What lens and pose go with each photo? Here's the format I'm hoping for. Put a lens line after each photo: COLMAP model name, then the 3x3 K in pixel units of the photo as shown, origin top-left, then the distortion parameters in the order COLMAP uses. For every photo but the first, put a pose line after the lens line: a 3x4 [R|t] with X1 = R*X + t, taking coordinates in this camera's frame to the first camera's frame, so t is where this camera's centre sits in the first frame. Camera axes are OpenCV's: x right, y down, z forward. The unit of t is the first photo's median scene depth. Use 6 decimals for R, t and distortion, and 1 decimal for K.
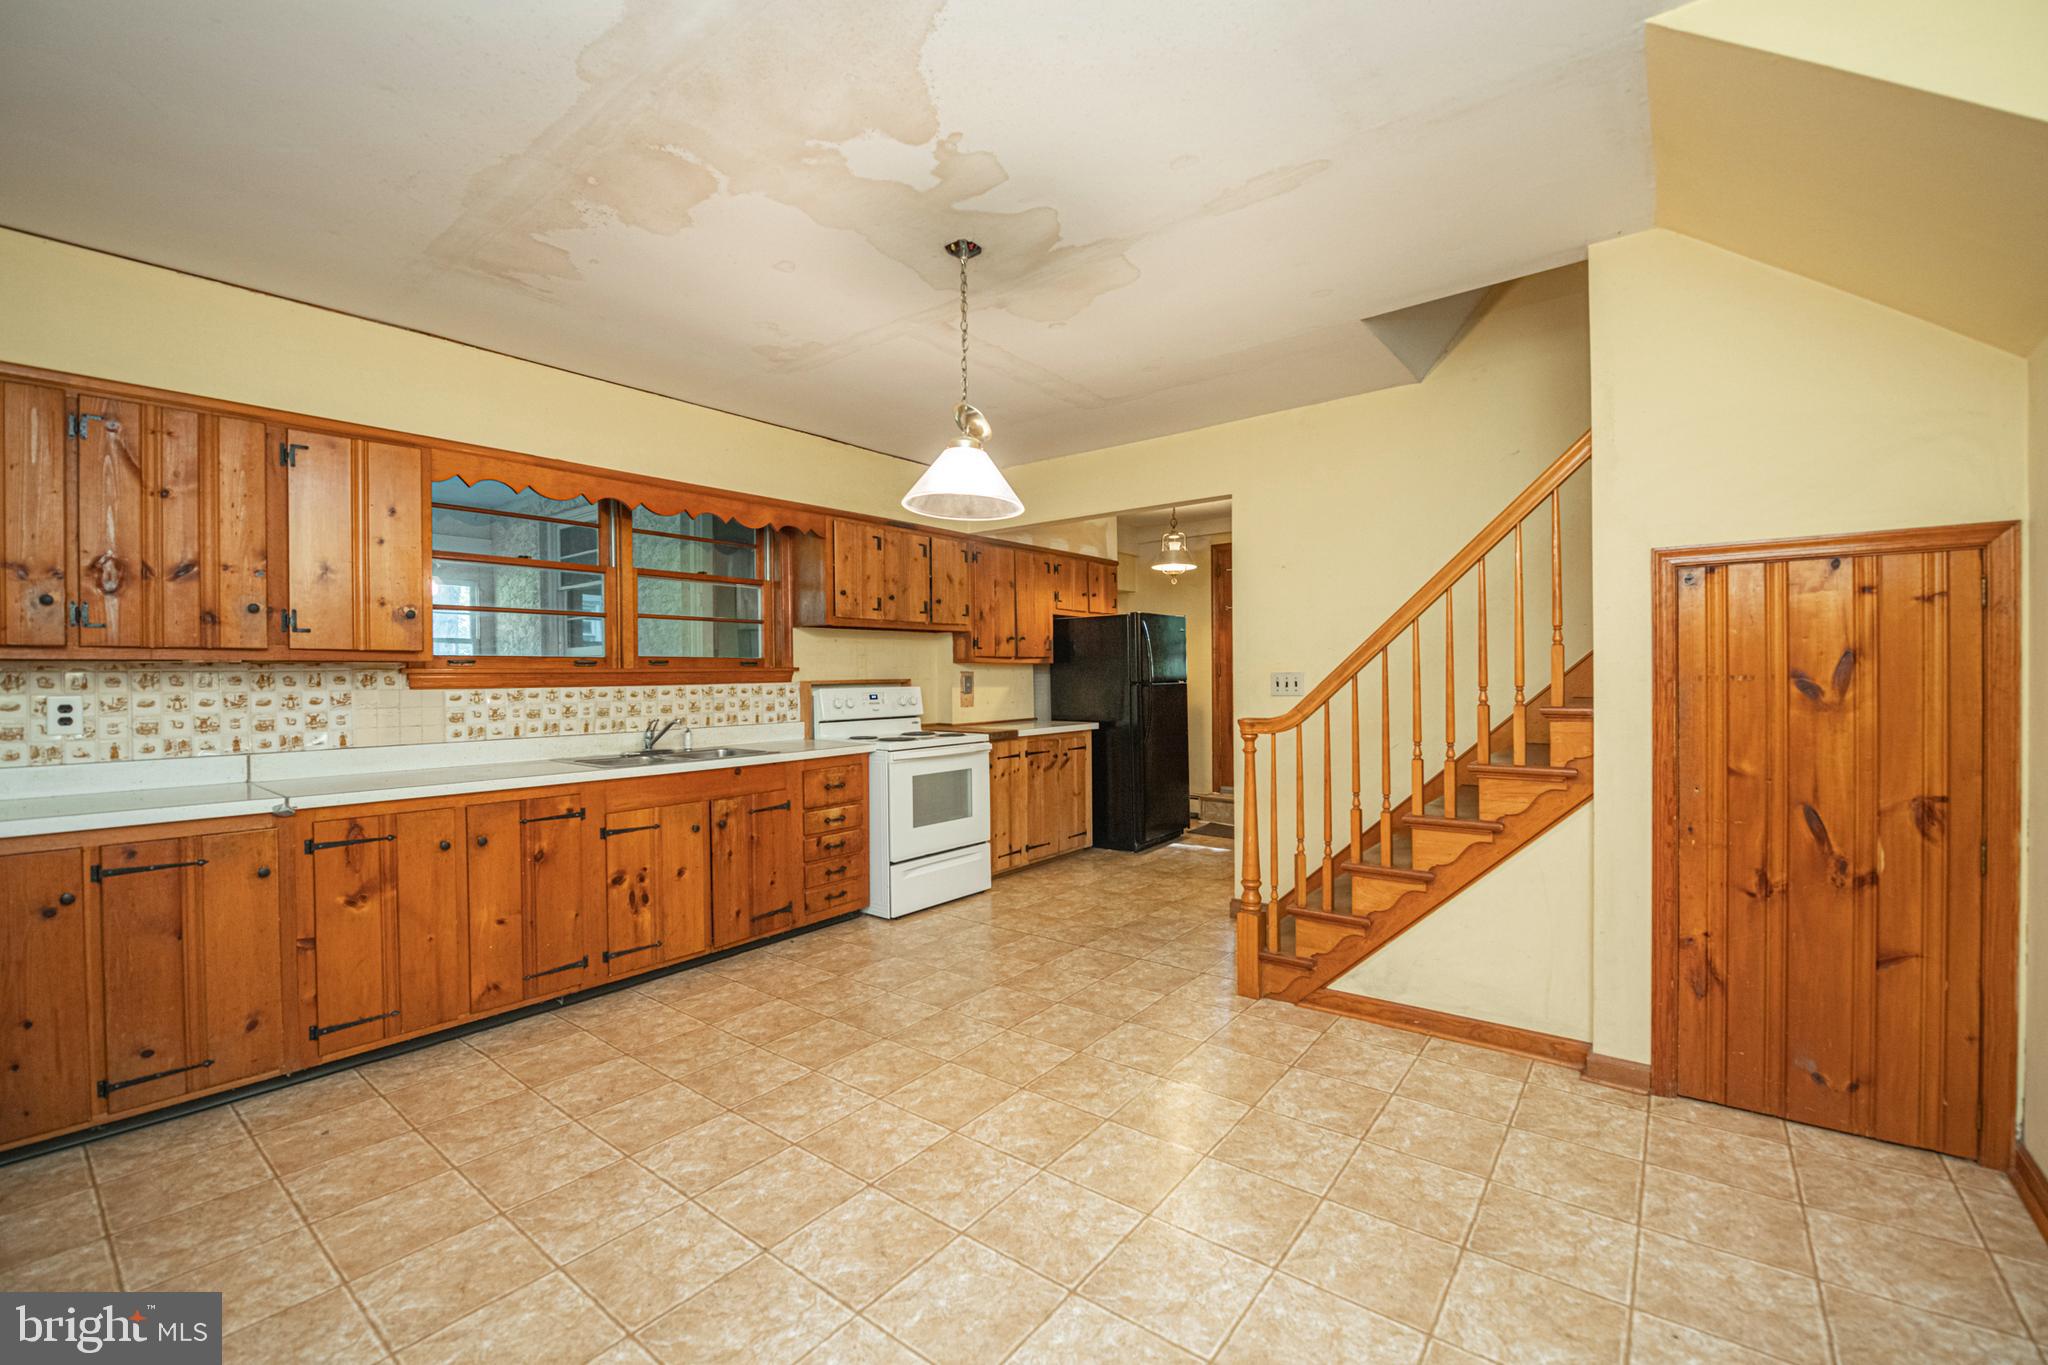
lens RADIAL K [[862.2, 0, 1027.3], [0, 862.2, 679.1], [0, 0, 1]] dist [-0.003923, -0.000529]
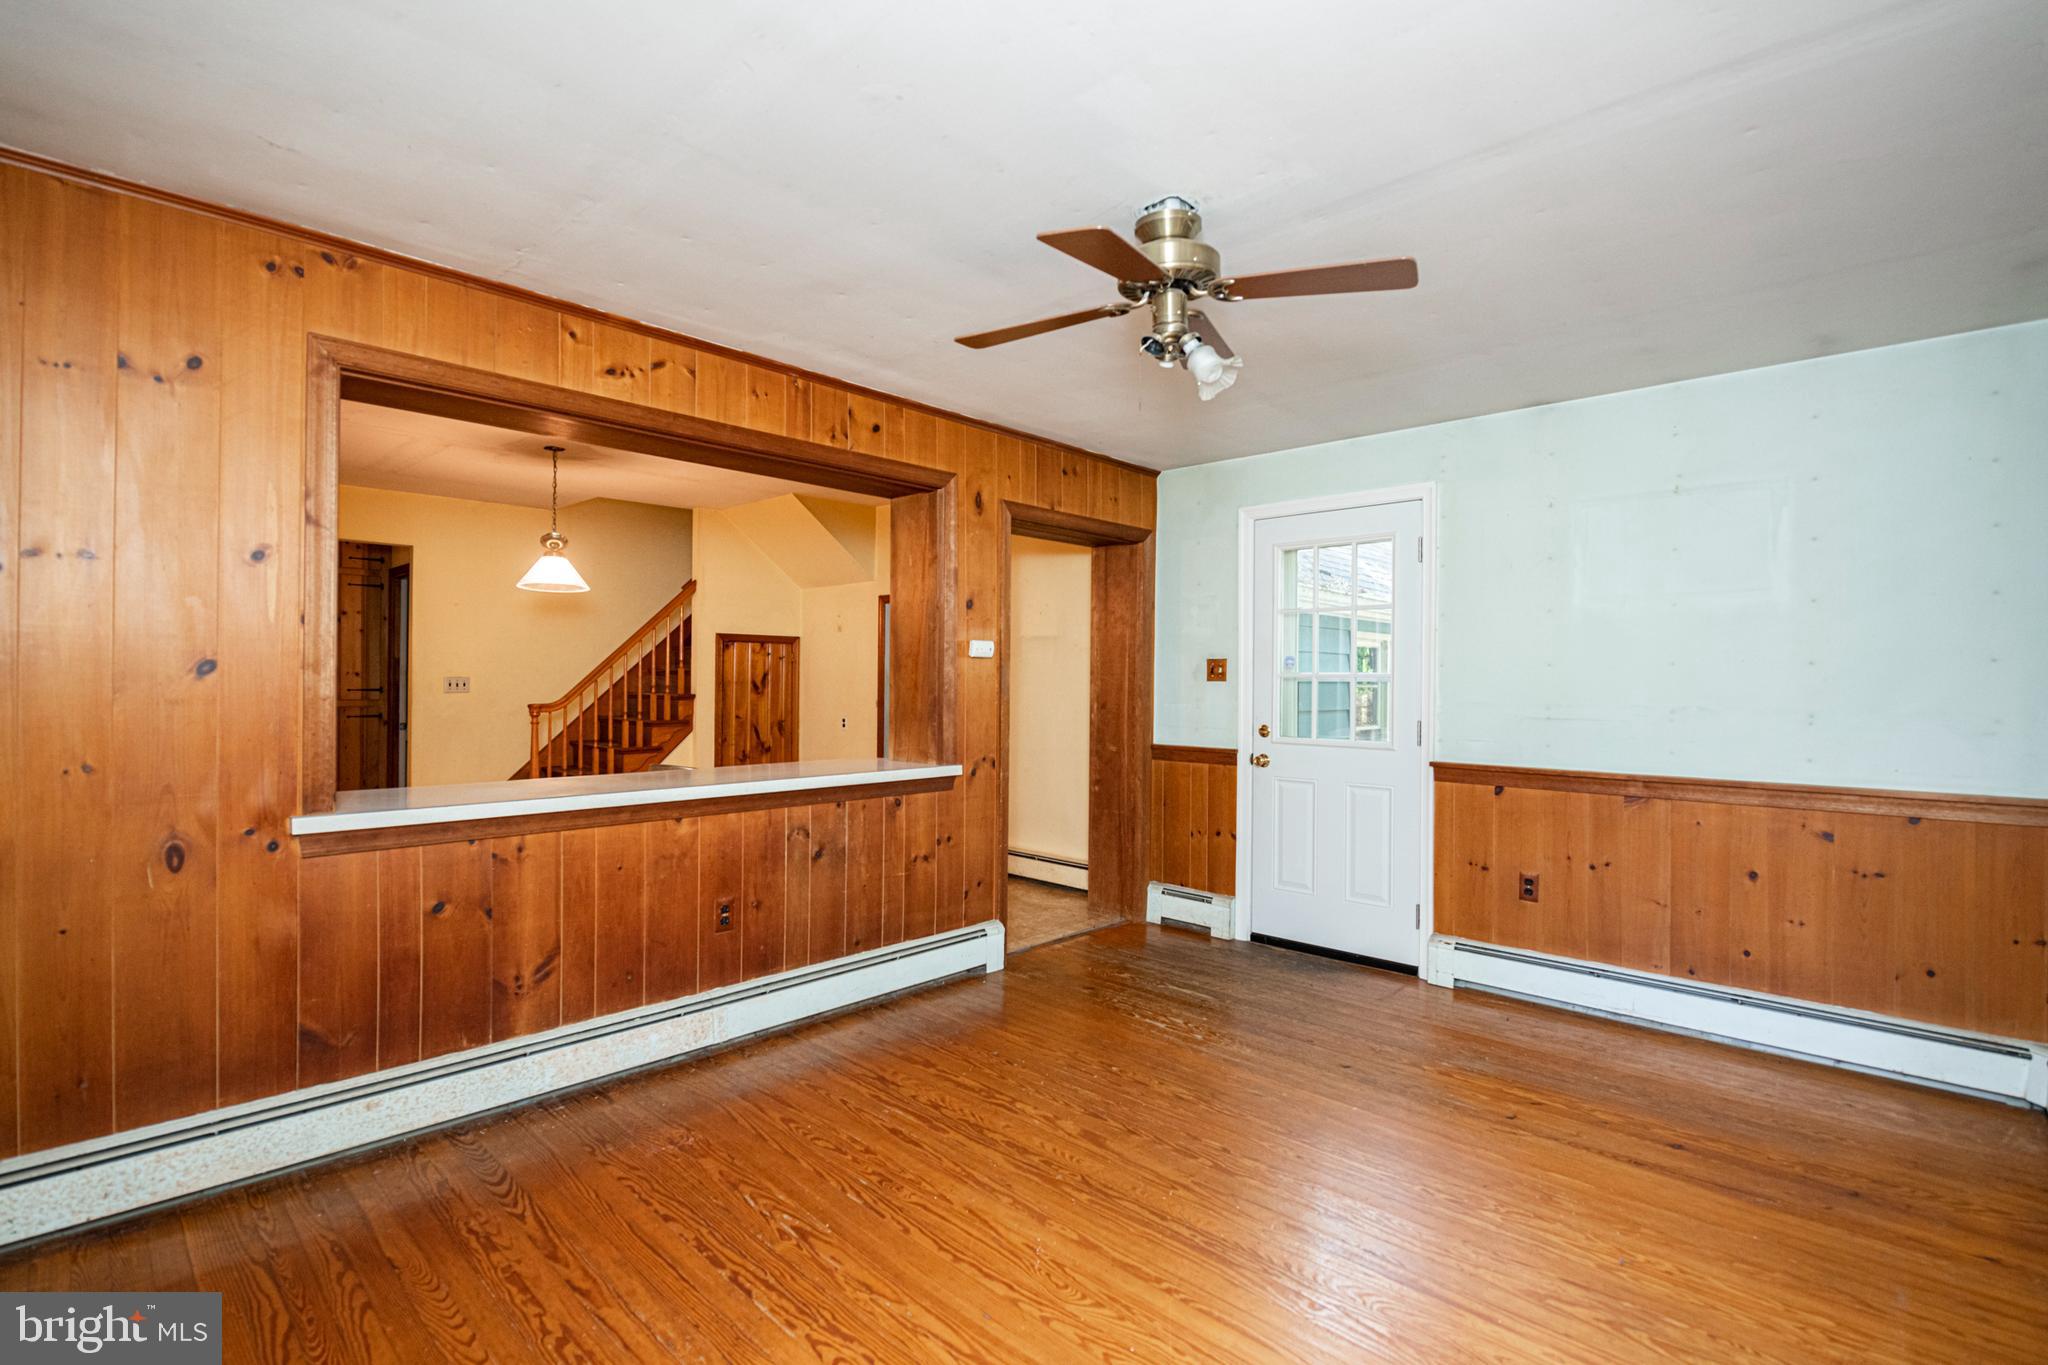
lens RADIAL K [[951.9, 0, 1010.7], [0, 951.9, 681.1], [0, 0, 1]] dist [-0.010121, 0.000039]
pose [[0.102213, 0.008717, 0.994724, -1.599572], [-0.005732, 0.999950, -0.008174, 0.010885], [-0.994746, -0.004866, 0.102258, -0.147227]]
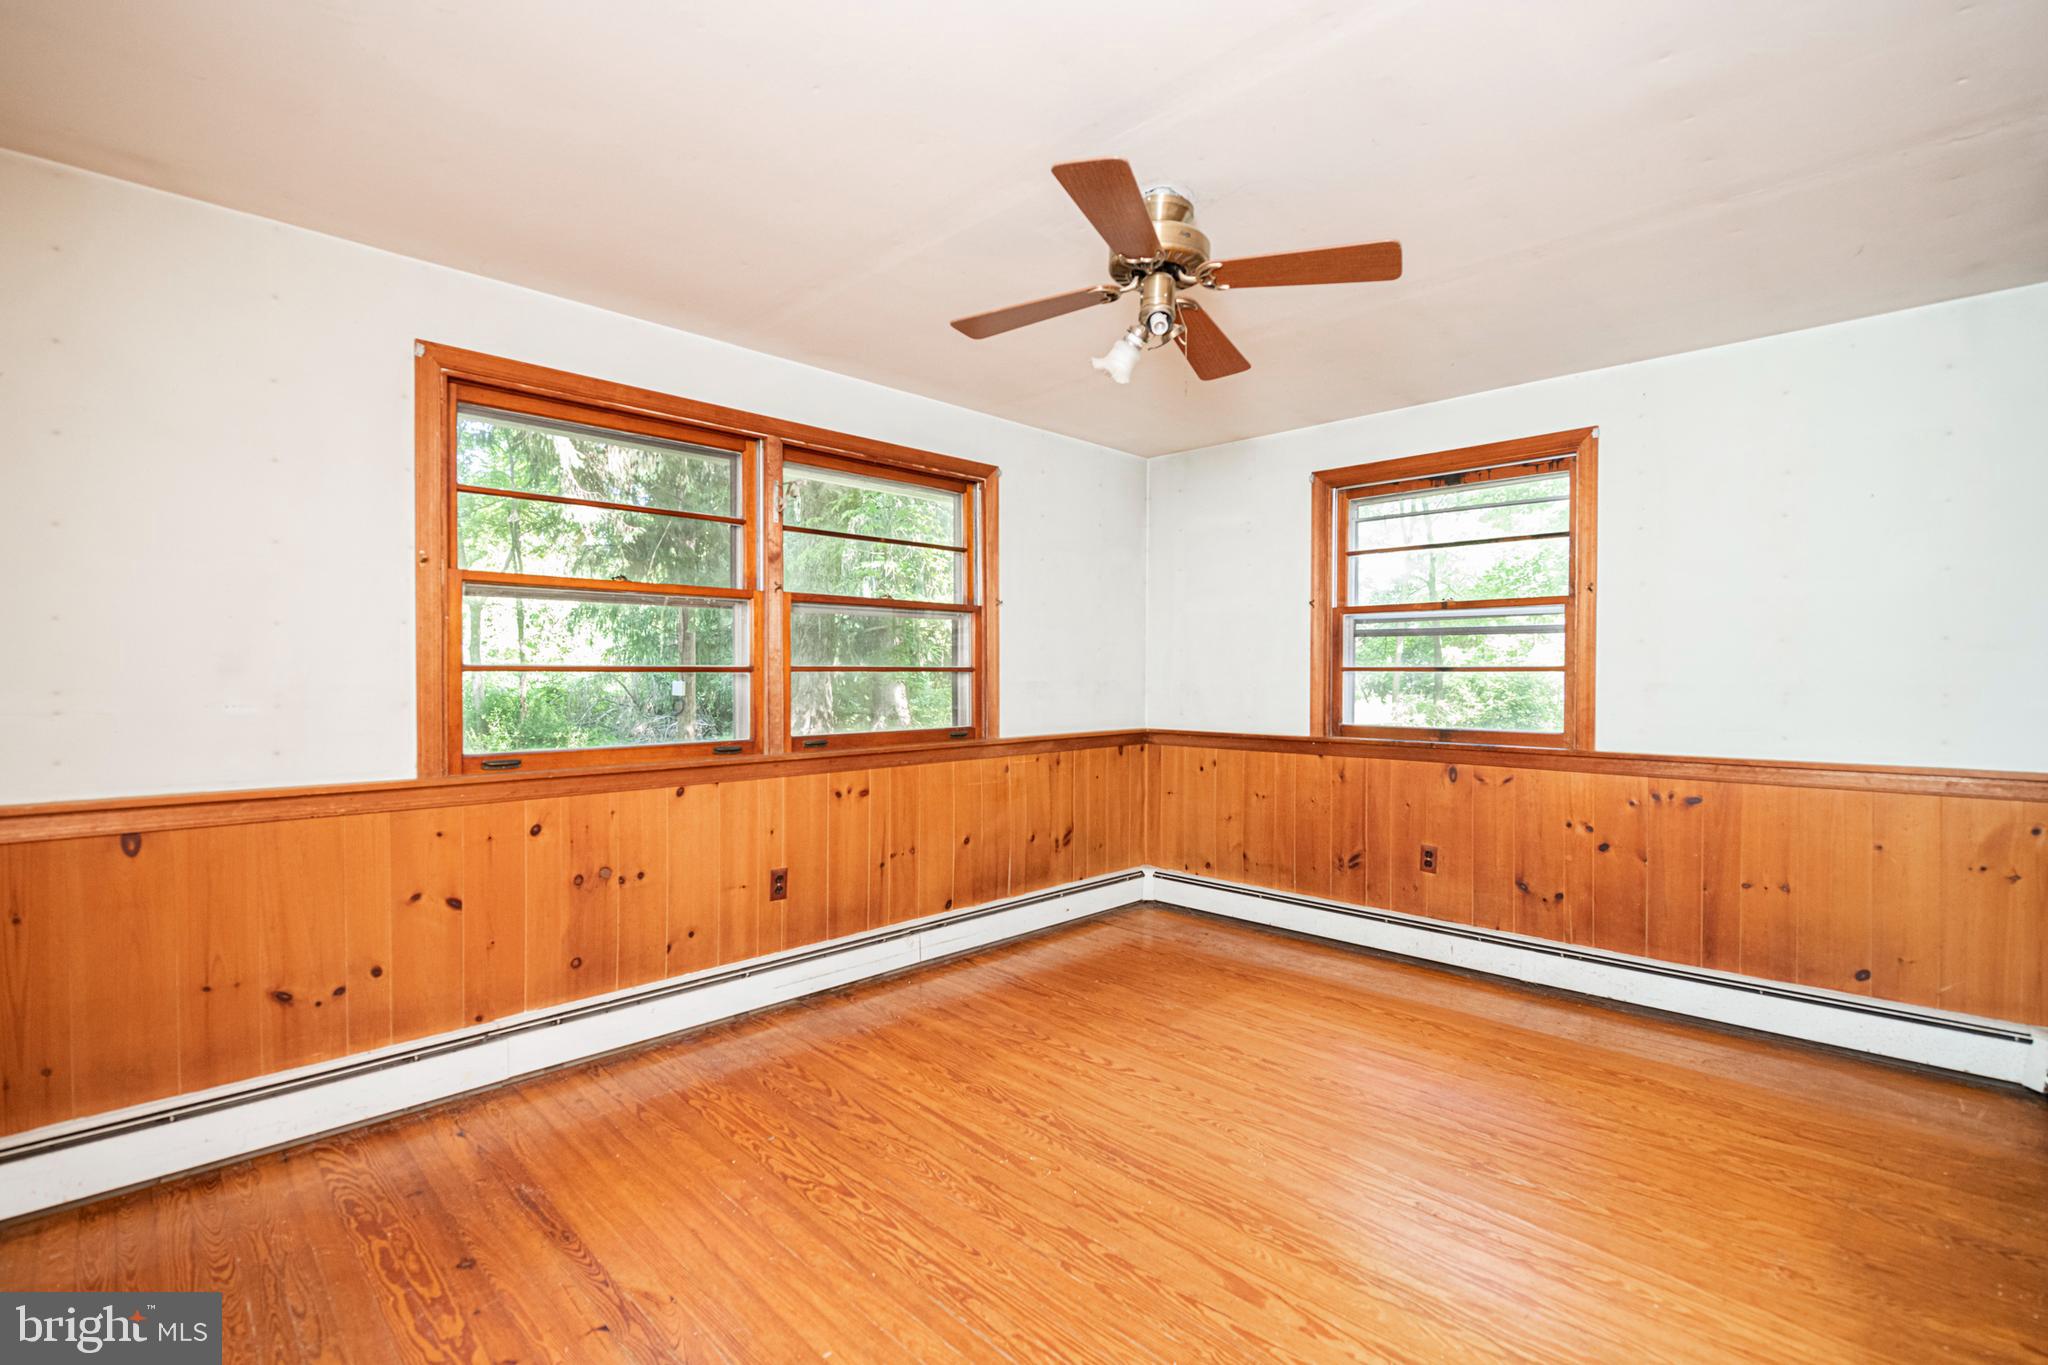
lens RADIAL K [[912.1, 0, 1024.0], [0, 912.1, 682.5], [0, 0, 1]] dist [-0.018085, -0.000105]
pose [[-0.105670, 0.019007, -0.994220, -0.198539], [-0.006581, 0.999782, 0.019813, 0.007963], [0.994380, 0.008637, -0.105522, -0.216461]]
